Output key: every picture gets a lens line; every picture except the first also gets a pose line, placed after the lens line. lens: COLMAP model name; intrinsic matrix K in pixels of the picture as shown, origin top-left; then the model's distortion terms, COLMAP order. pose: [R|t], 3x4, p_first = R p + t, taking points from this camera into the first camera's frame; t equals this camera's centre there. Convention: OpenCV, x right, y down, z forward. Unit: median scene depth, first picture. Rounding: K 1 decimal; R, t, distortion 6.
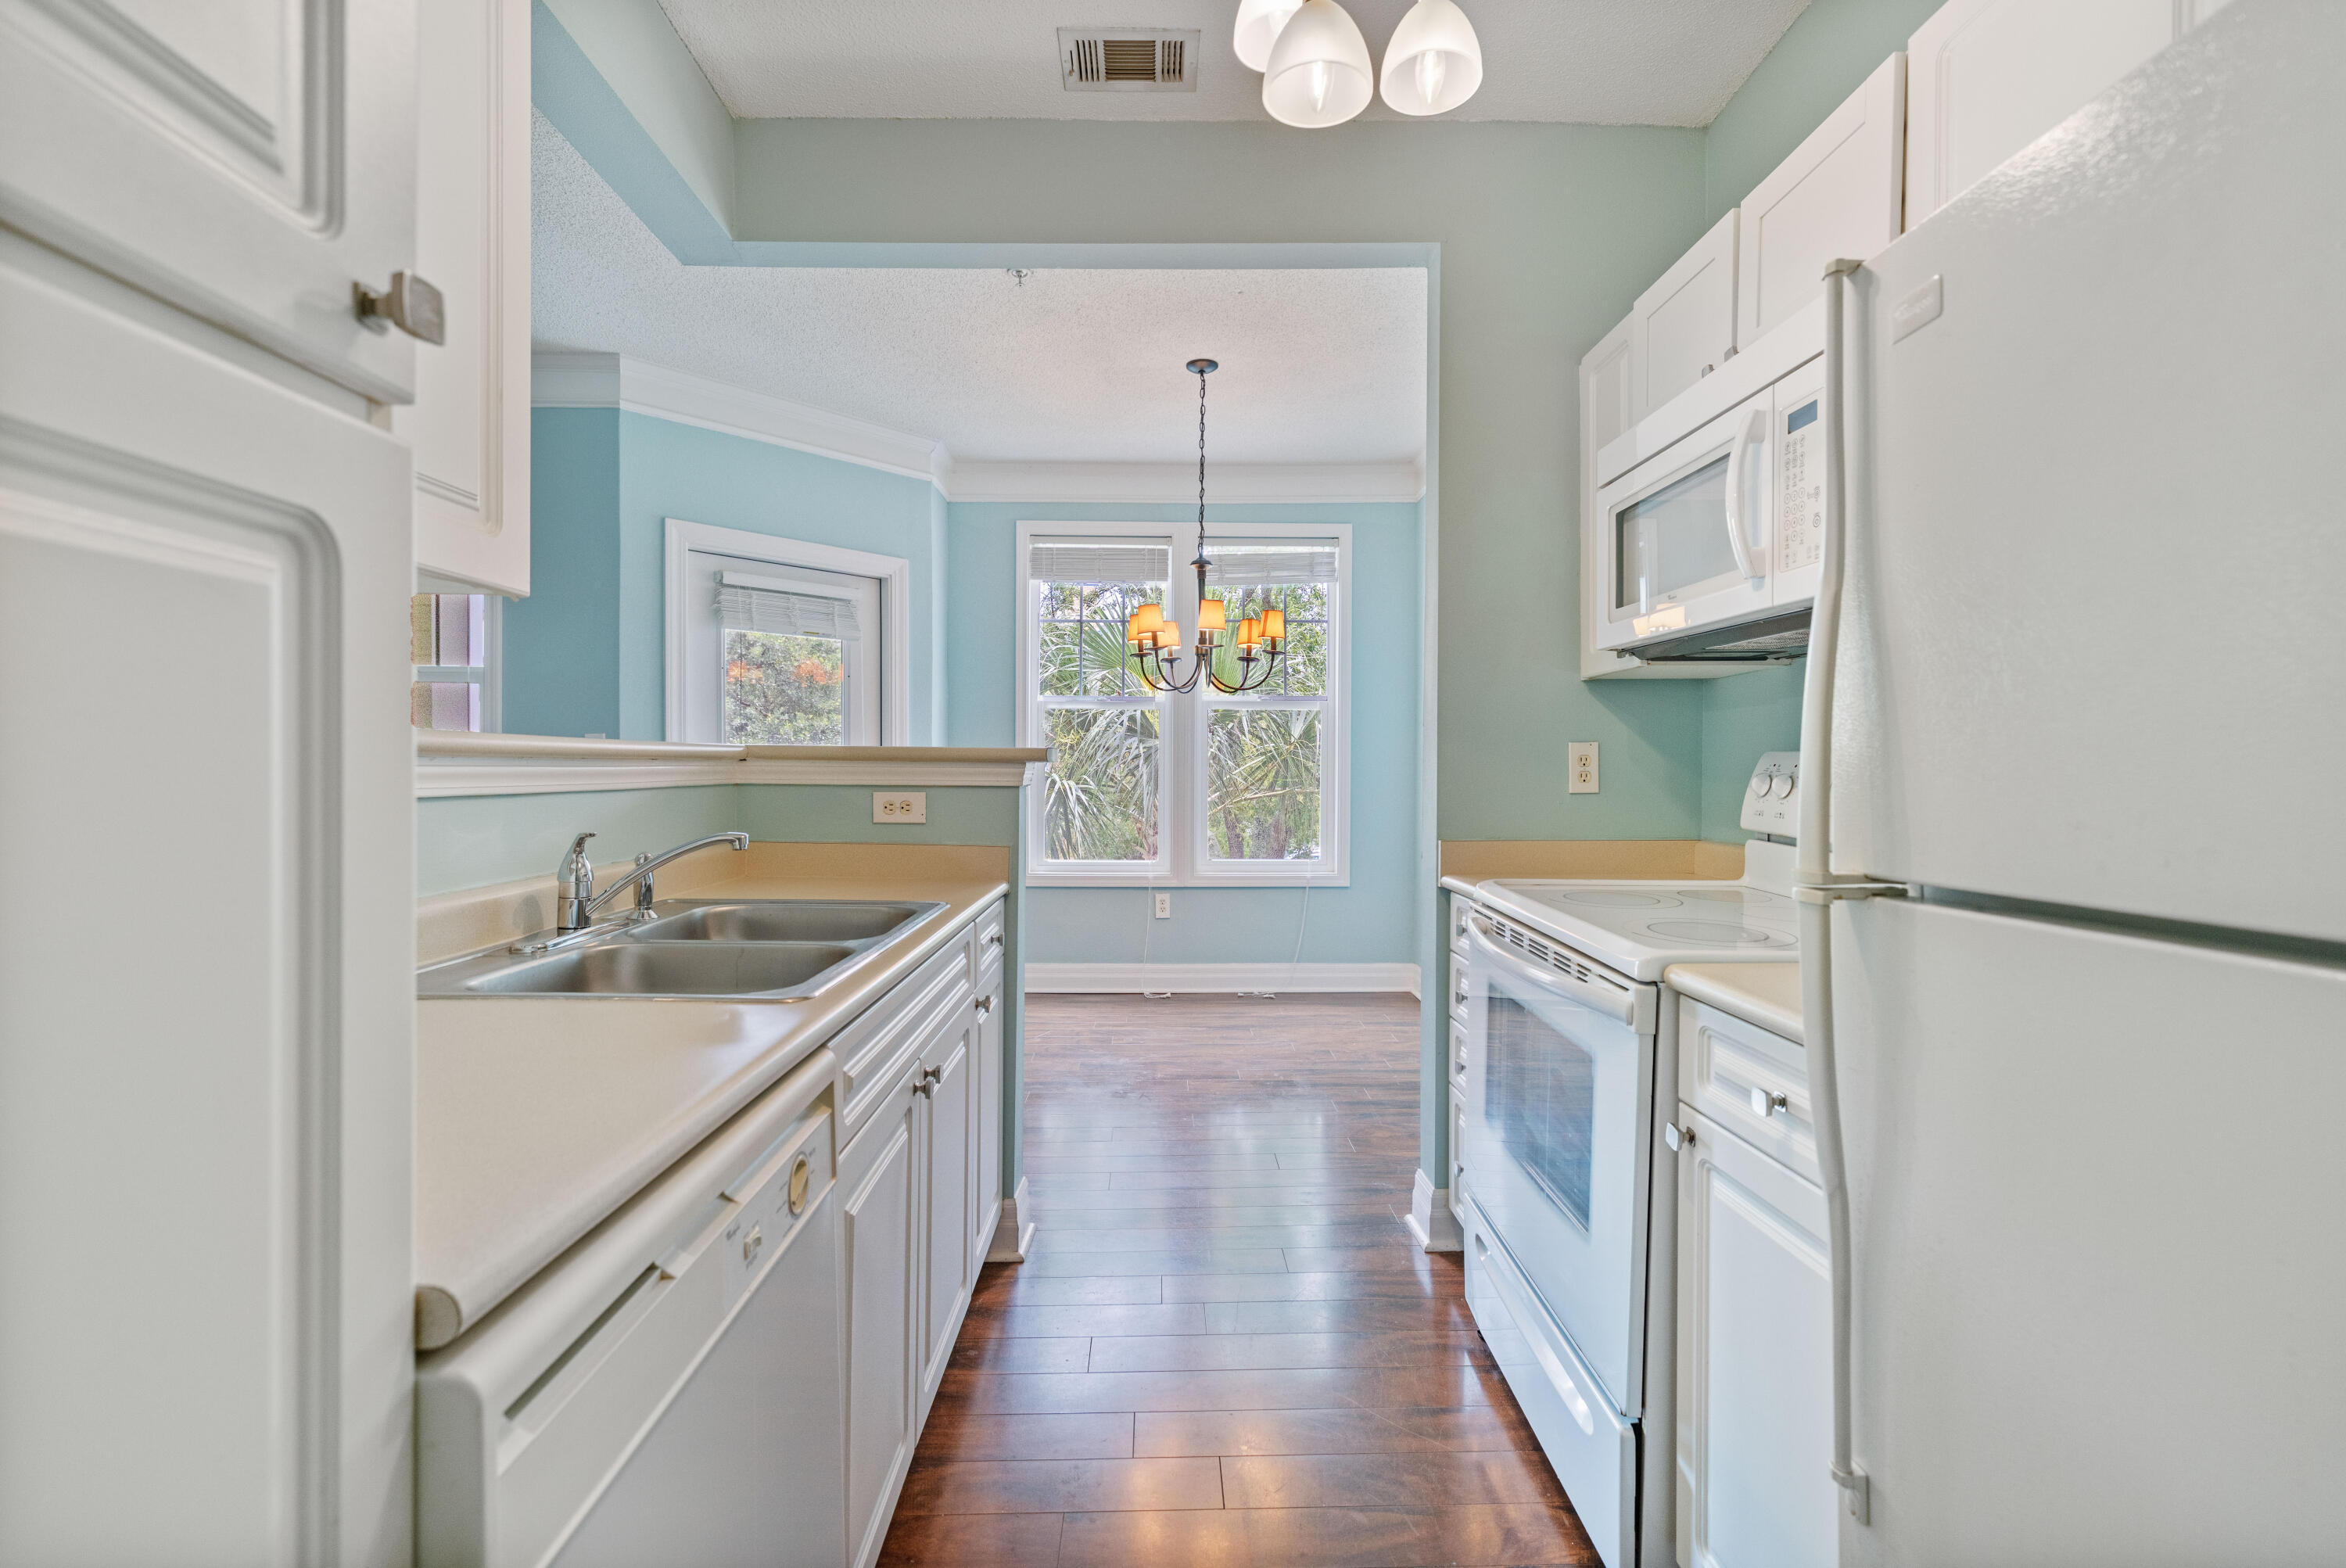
lens RADIAL K [[1020.6, 0, 1183.4], [0, 1020.6, 770.1], [0, 0, 1]] dist [-0.004477, 0.000038]
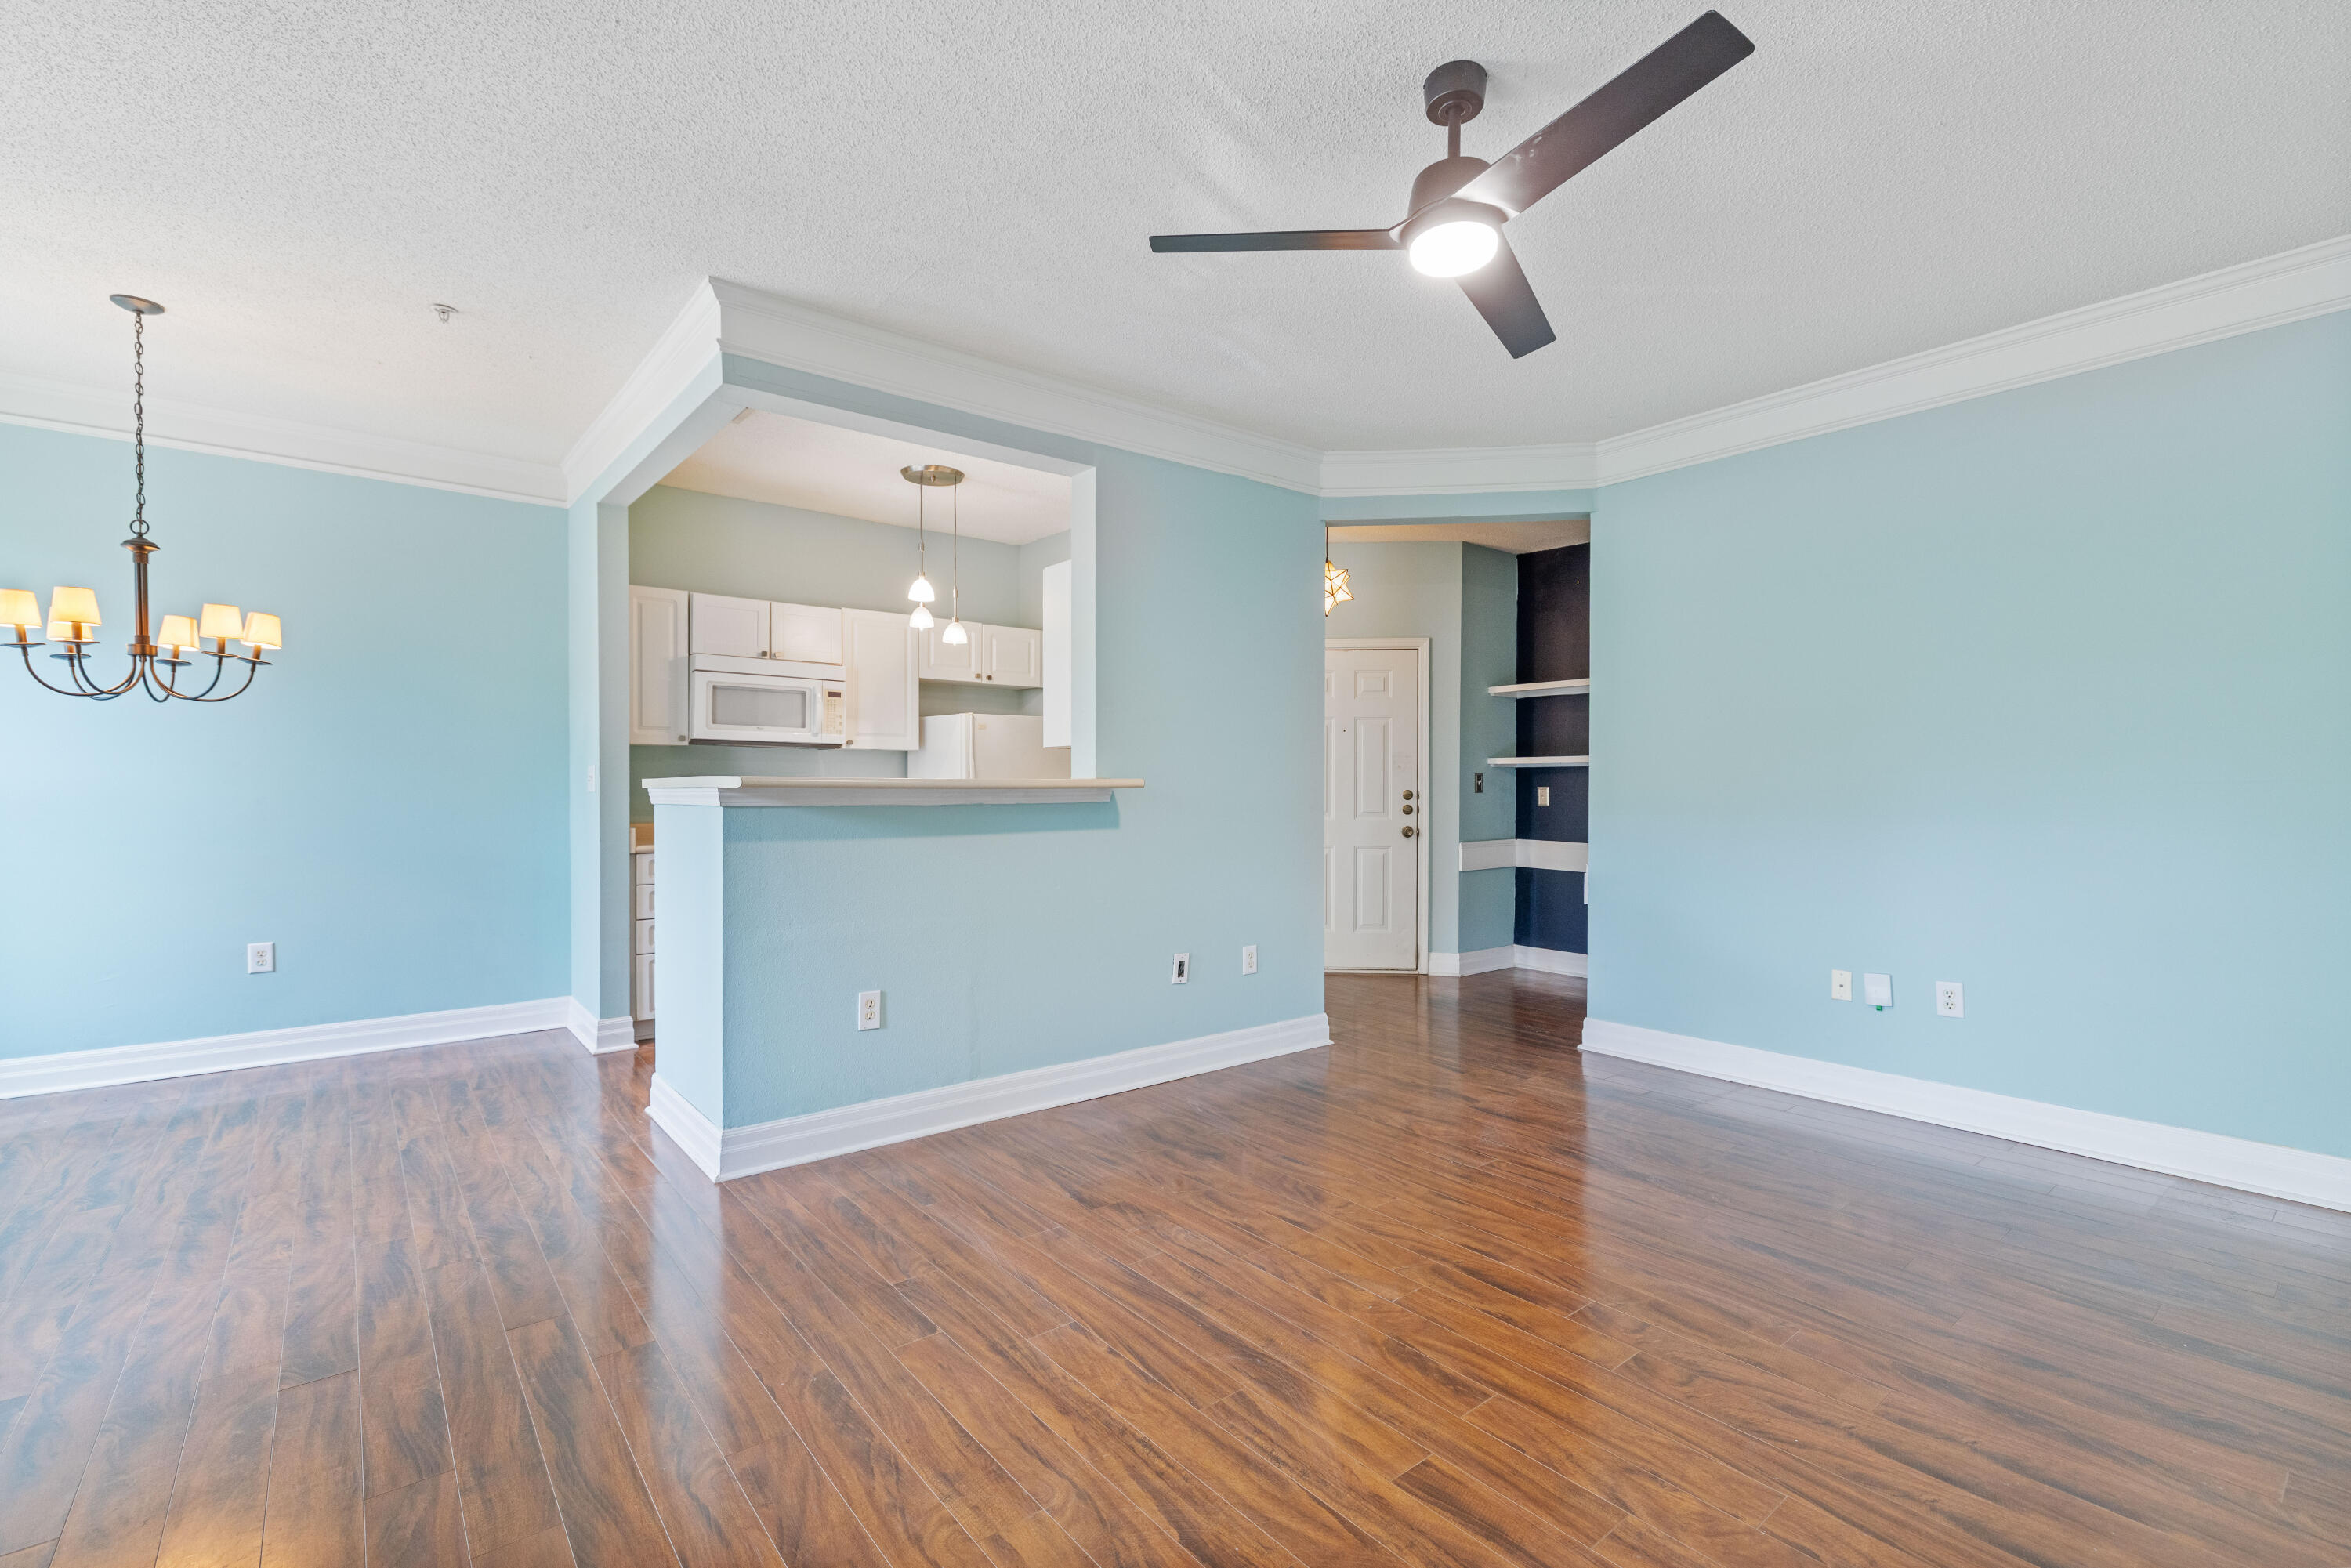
lens RADIAL K [[1022.7, 0, 1169.6], [0, 1022.7, 790.9], [0, 0, 1]] dist [0.003932, 0.000805]
pose [[-0.594345, -0.008562, 0.804165, -1.125261], [-0.000464, 0.999947, 0.010303, -0.011648], [-0.804210, 0.005750, -0.594317, 0.805546]]
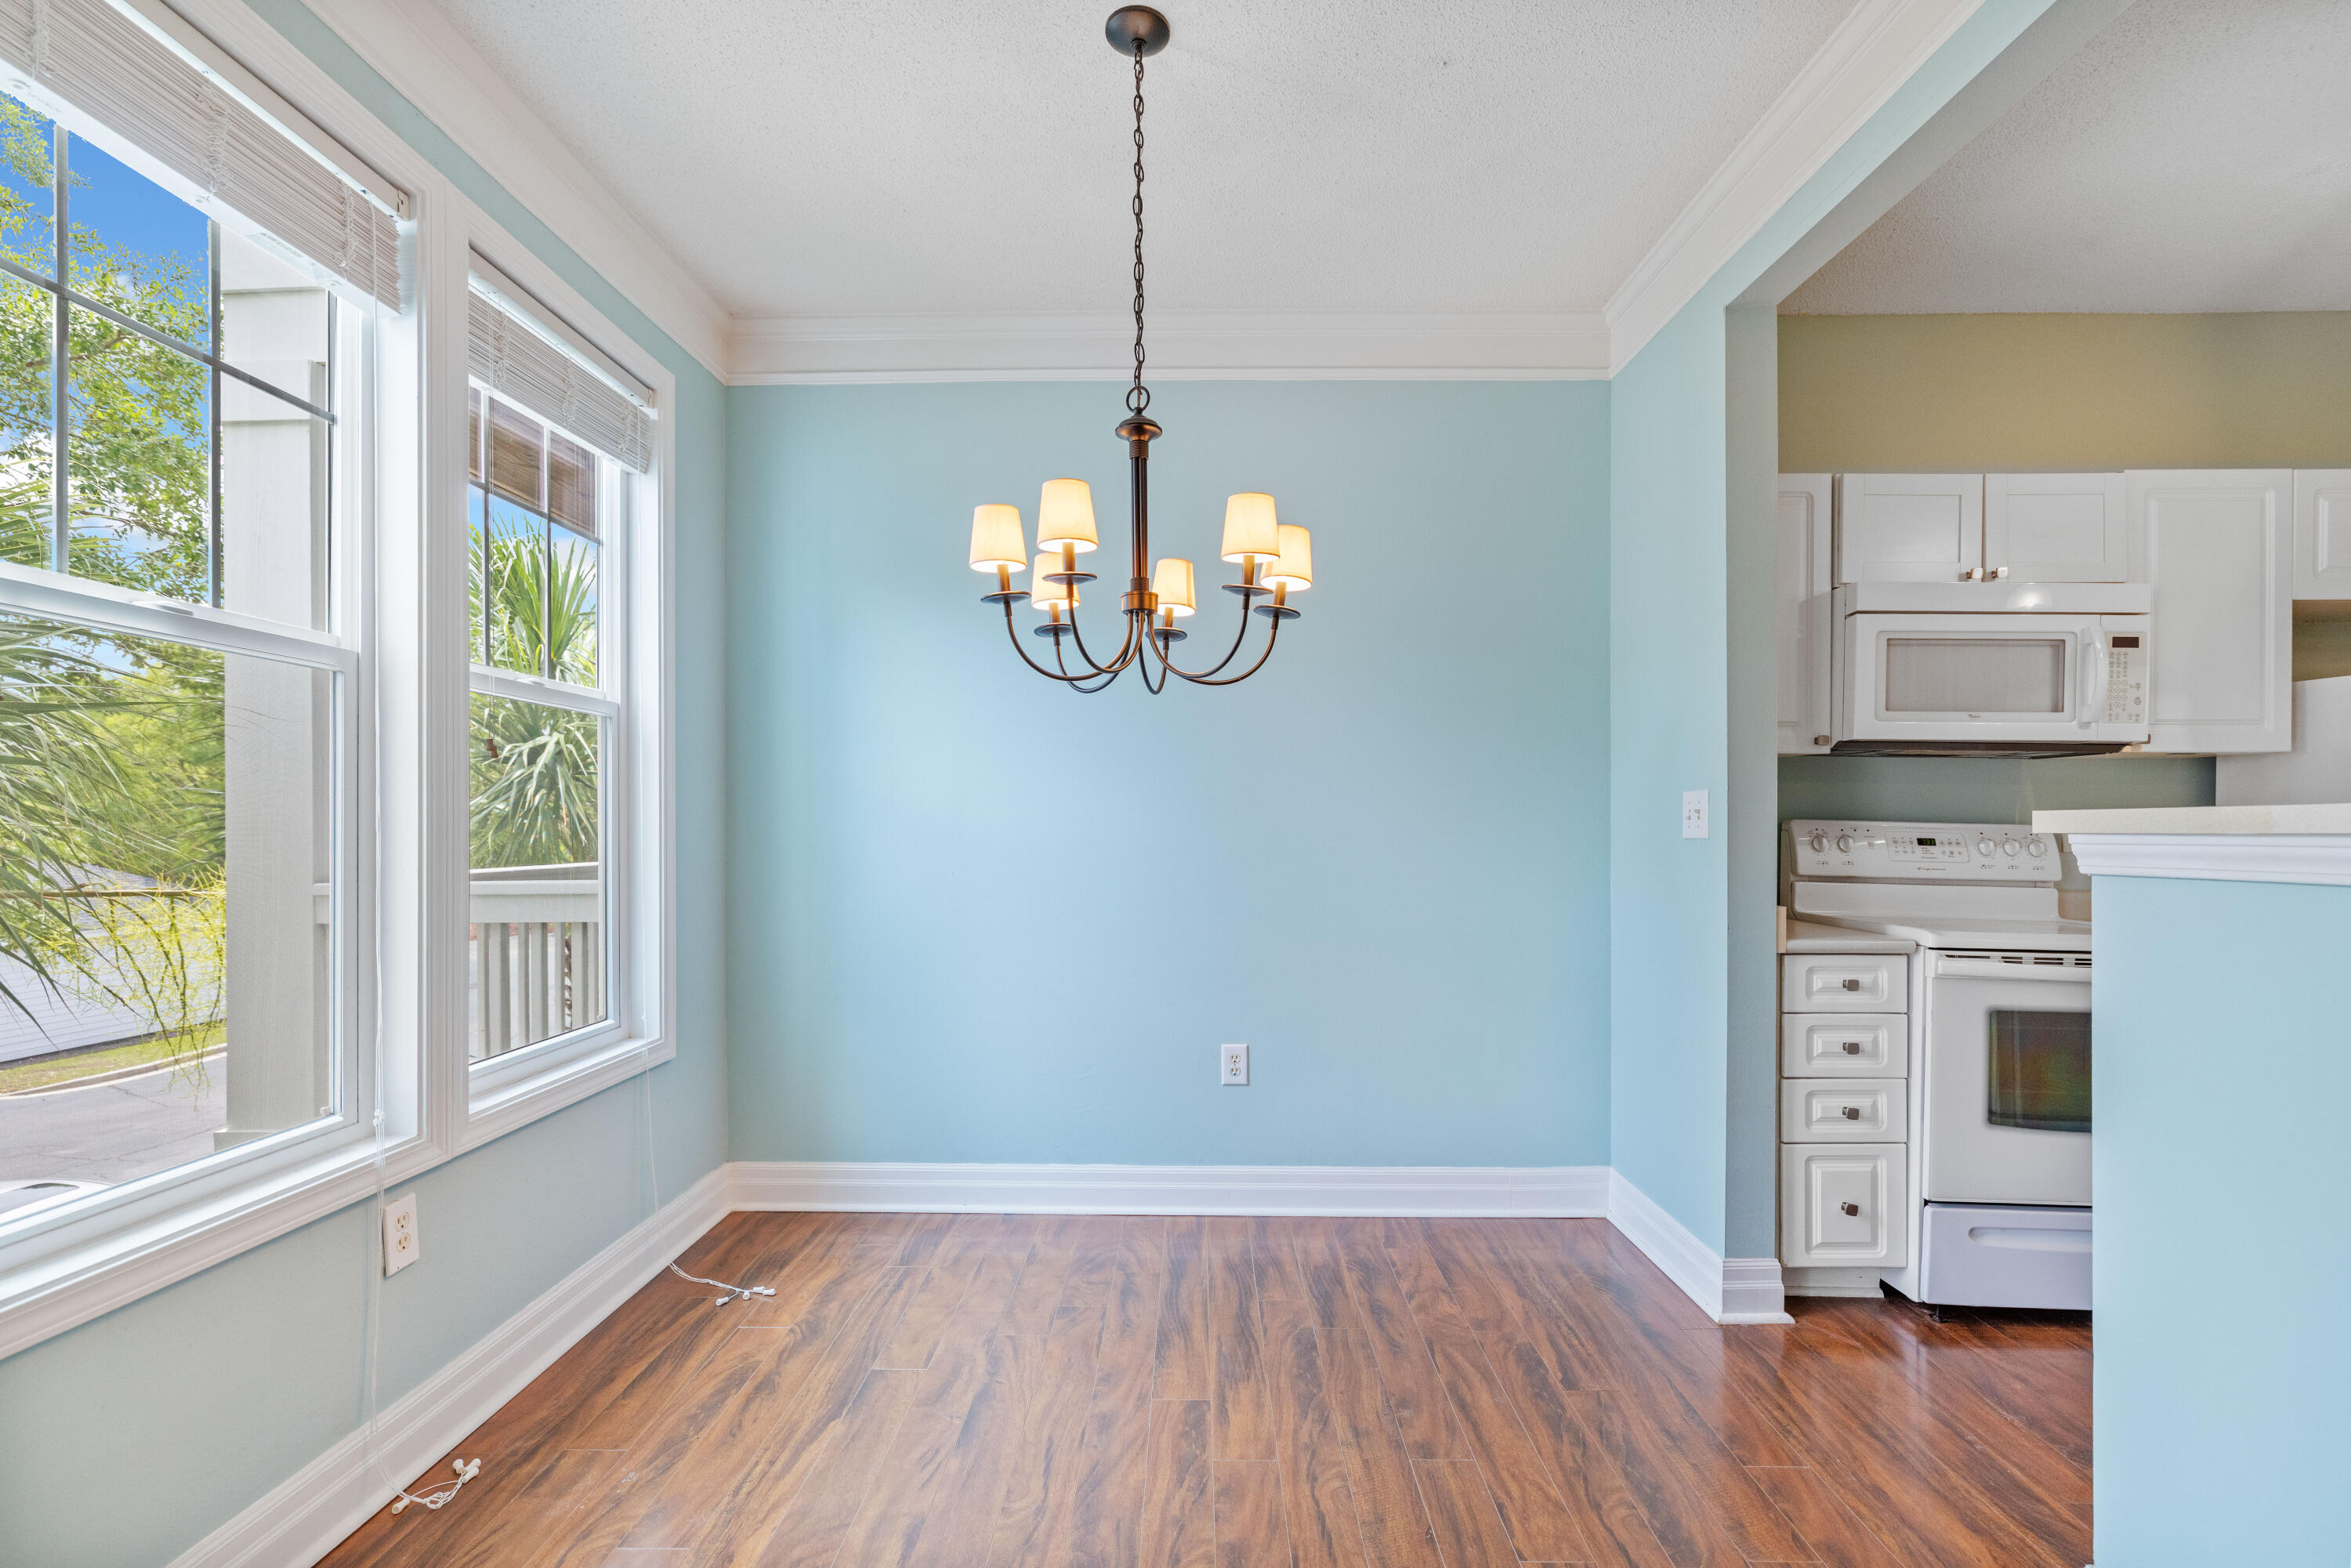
lens RADIAL K [[1022.7, 0, 1196.4], [0, 1022.7, 824.7], [0, 0, 1]] dist [0.003932, 0.000805]
pose [[0.045179, -0.003019, 0.998974, -0.471580], [0.003745, 0.999989, 0.002853, -0.010011], [-0.998972, 0.003612, 0.045190, 0.927231]]
